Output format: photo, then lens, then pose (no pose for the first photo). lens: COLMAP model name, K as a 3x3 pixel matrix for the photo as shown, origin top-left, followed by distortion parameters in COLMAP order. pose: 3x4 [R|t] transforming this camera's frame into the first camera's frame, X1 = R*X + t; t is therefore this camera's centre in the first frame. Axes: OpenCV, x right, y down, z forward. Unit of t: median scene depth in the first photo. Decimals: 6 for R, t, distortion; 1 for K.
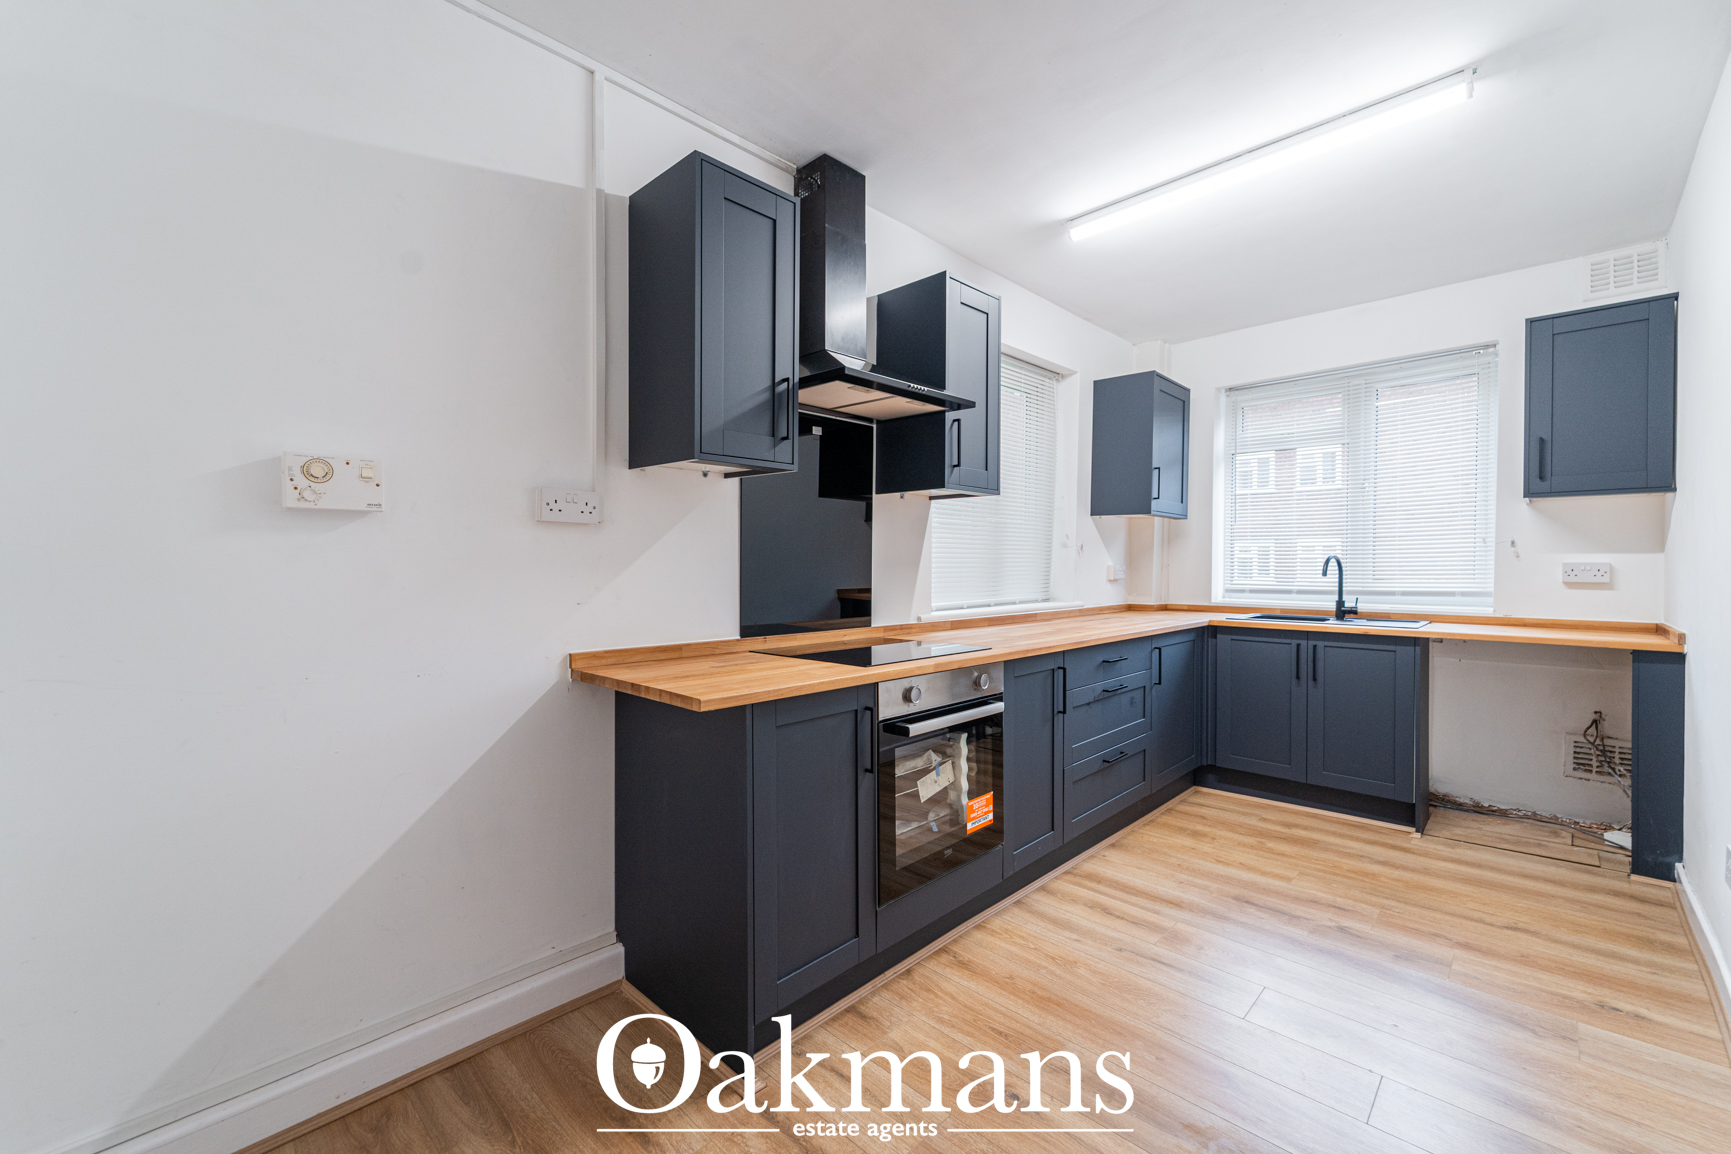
lens RADIAL K [[703.4, 0, 866.6], [0, 703.4, 570.6], [0, 0, 1]] dist [0.001125, -0.000293]
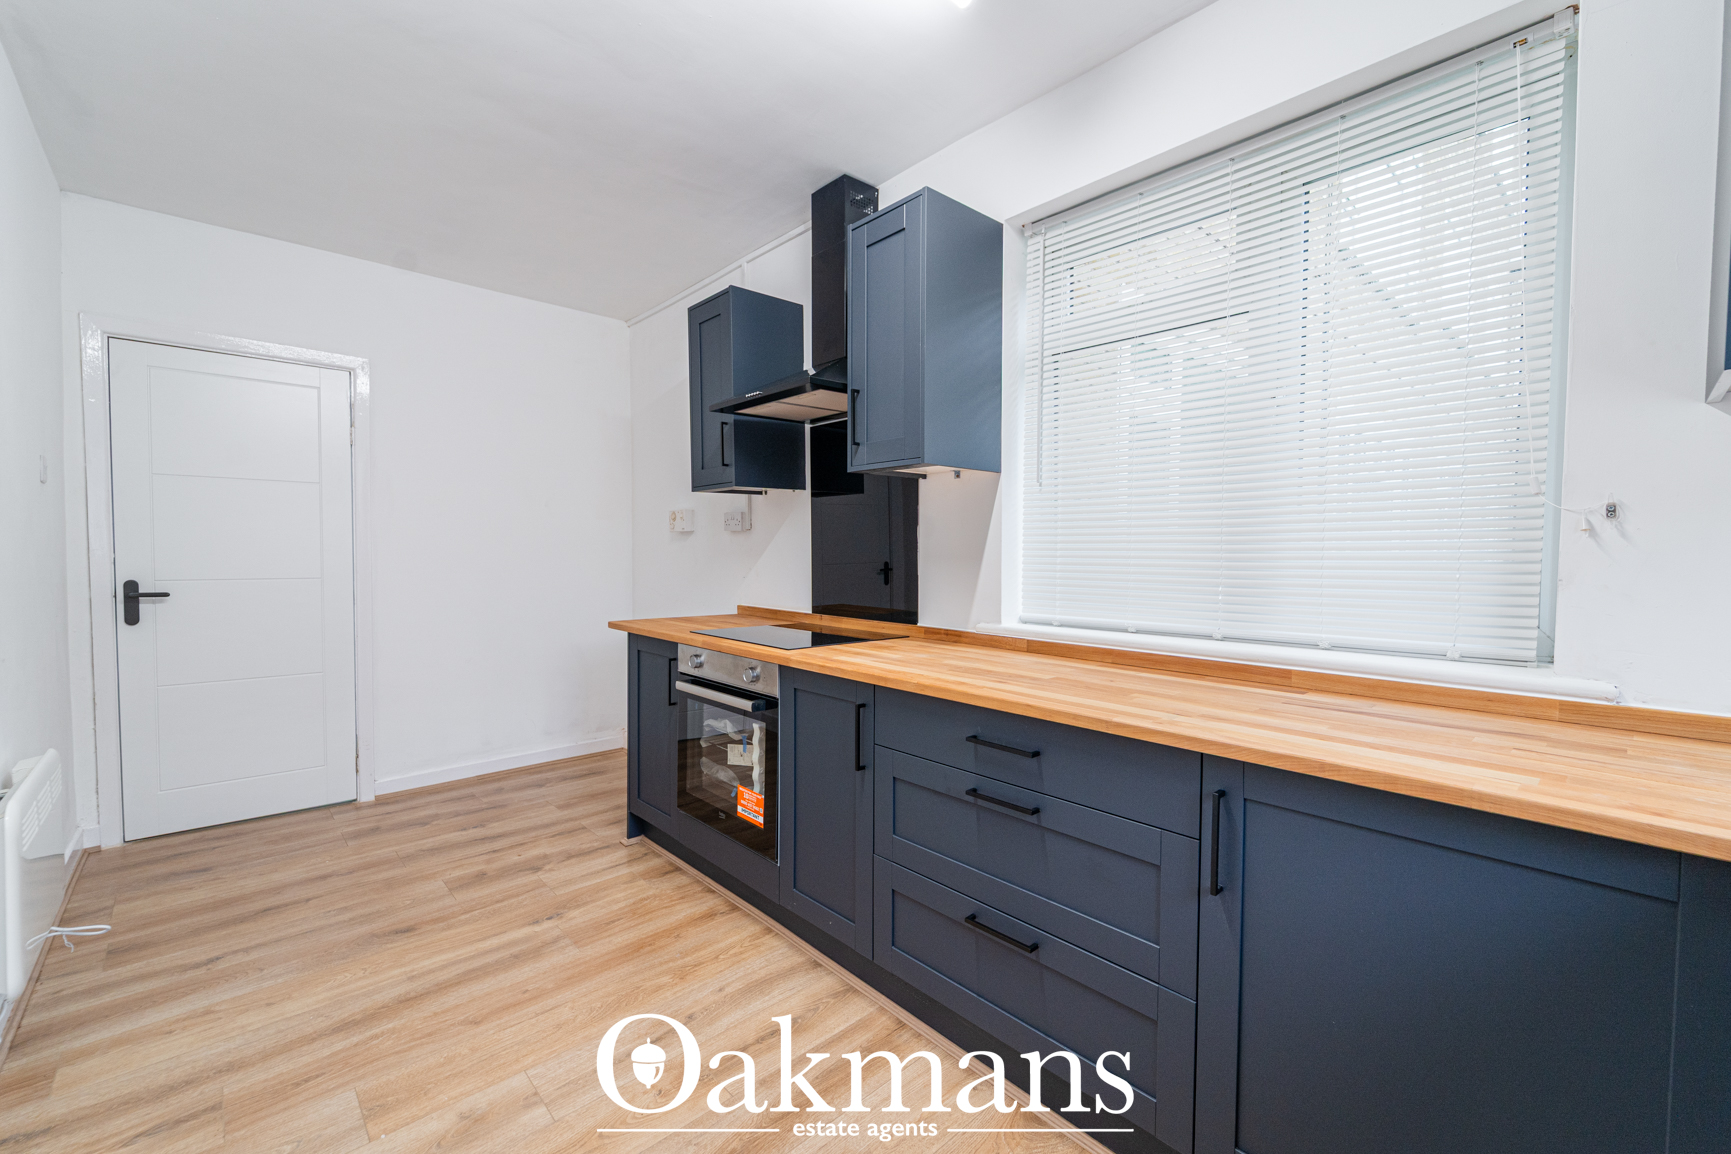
lens RADIAL K [[710.0, 0, 871.3], [0, 710.0, 571.3], [0, 0, 1]] dist [0.000662, -0.002758]
pose [[-0.048490, 0.030581, -0.998355, 0.922046], [-0.013961, 0.999413, 0.031292, -0.017692], [0.998726, 0.015456, -0.048034, 0.976133]]
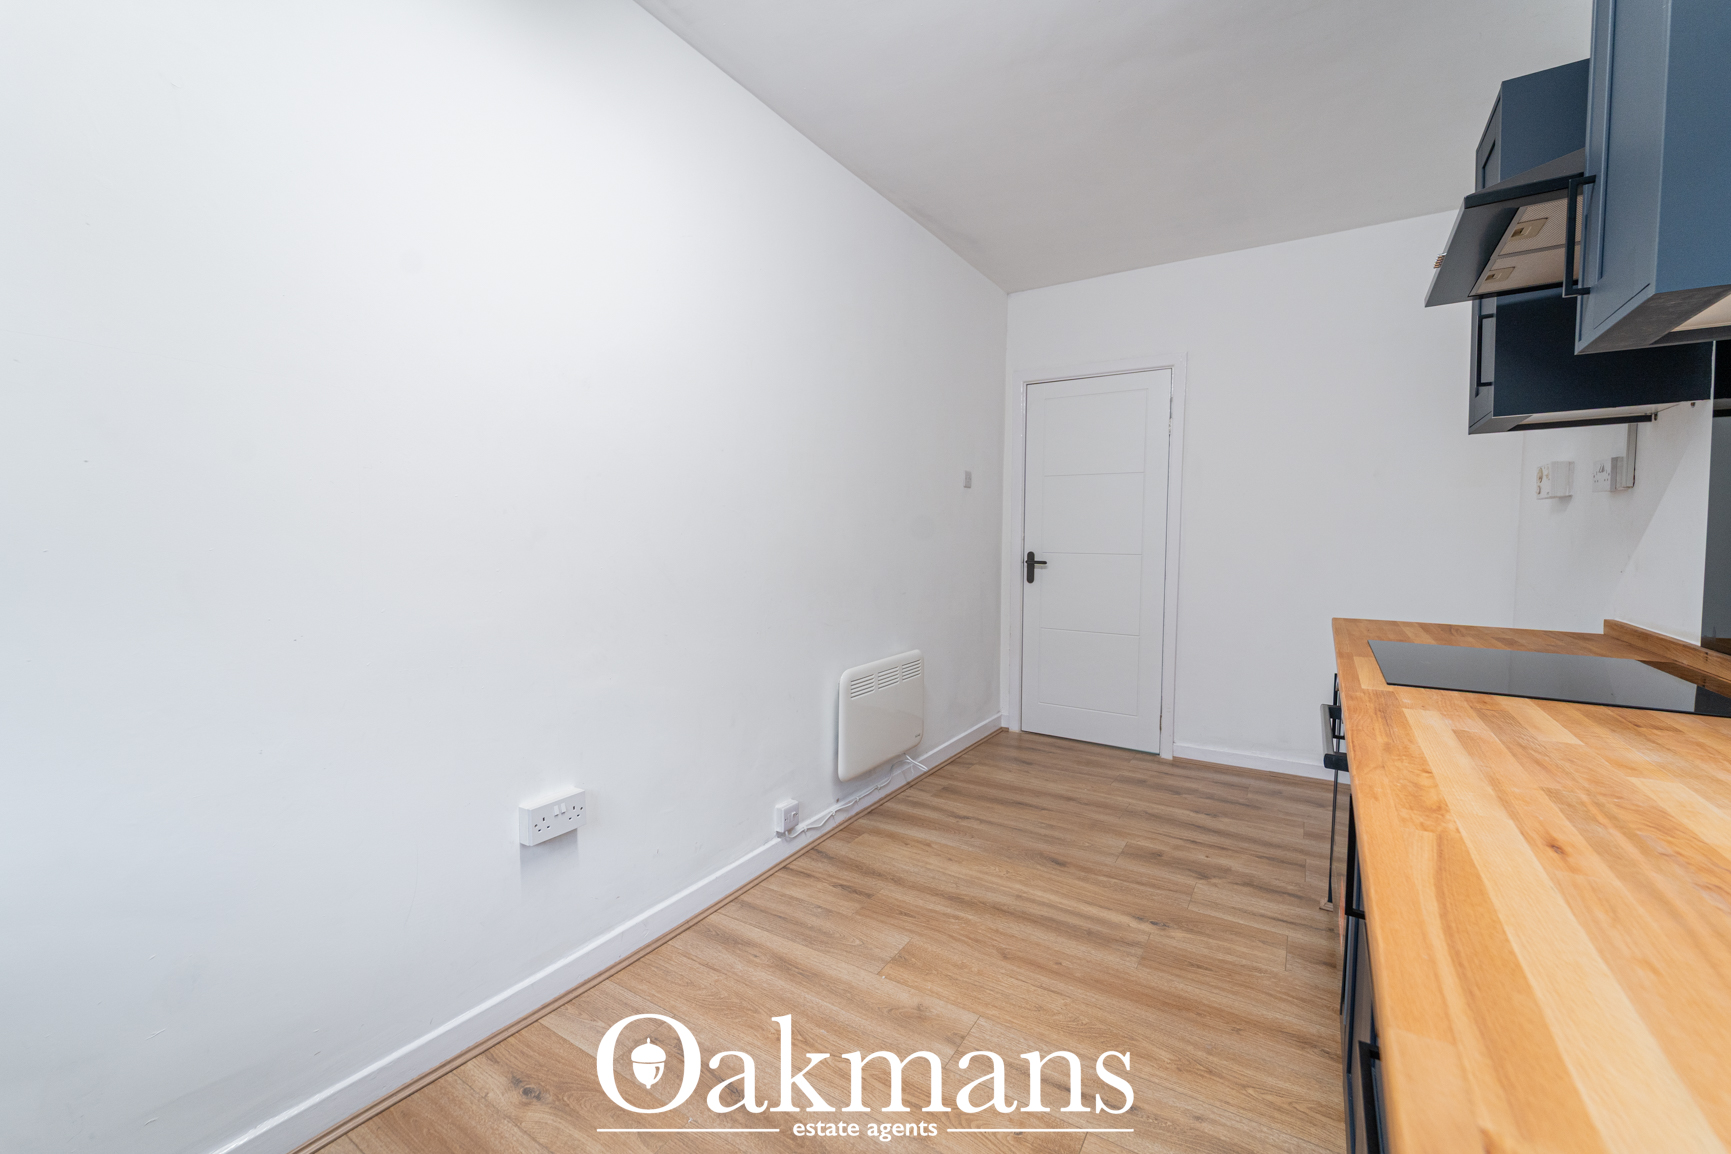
lens RADIAL K [[703.4, 0, 866.6], [0, 703.4, 570.6], [0, 0, 1]] dist [0.001125, -0.000293]
pose [[-0.980169, 0.008516, -0.197982, 0.573741], [-0.003661, 0.998127, 0.061061, -0.006522], [0.198131, 0.060575, -0.978302, 1.227747]]
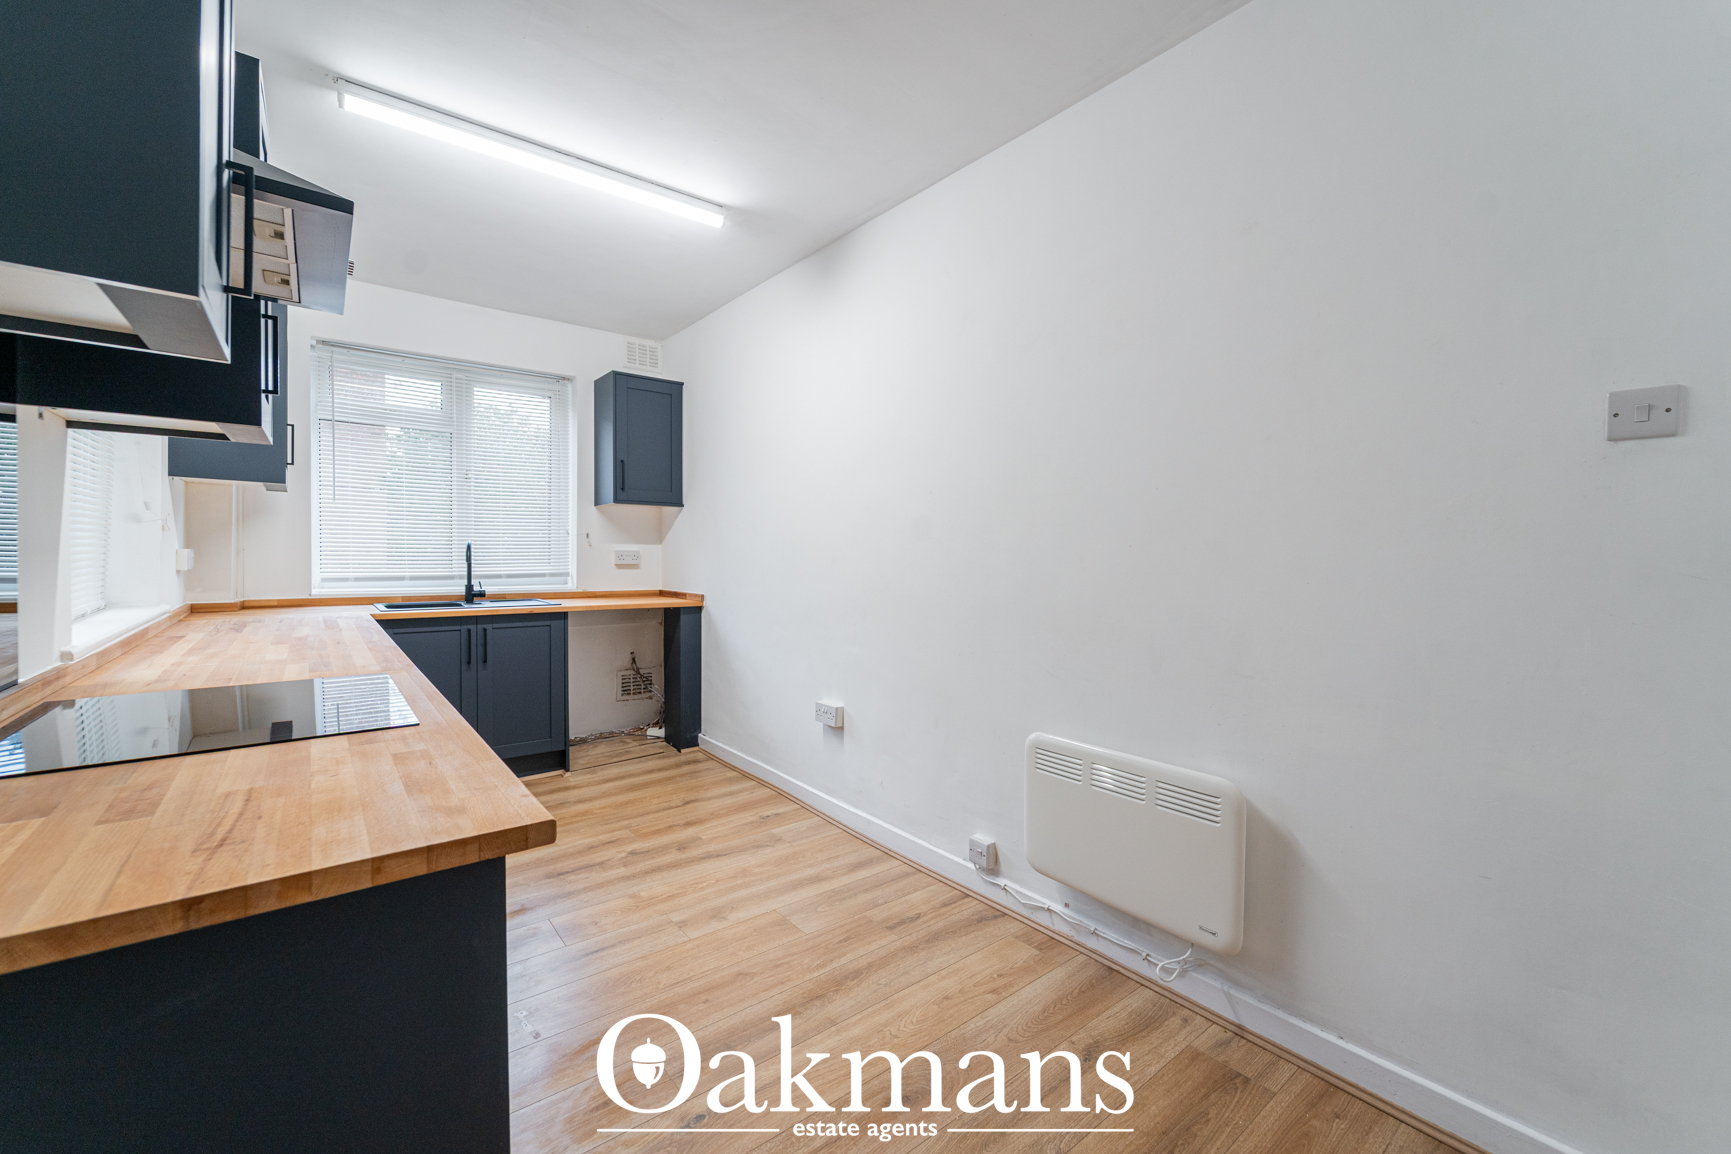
lens RADIAL K [[703.4, 0, 866.6], [0, 703.4, 570.6], [0, 0, 1]] dist [0.001125, -0.000293]
pose [[0.128090, -0.025892, 0.991424, -0.386237], [-0.001866, 0.999651, 0.026348, -0.009700], [-0.991761, -0.005225, 0.127997, 0.371402]]
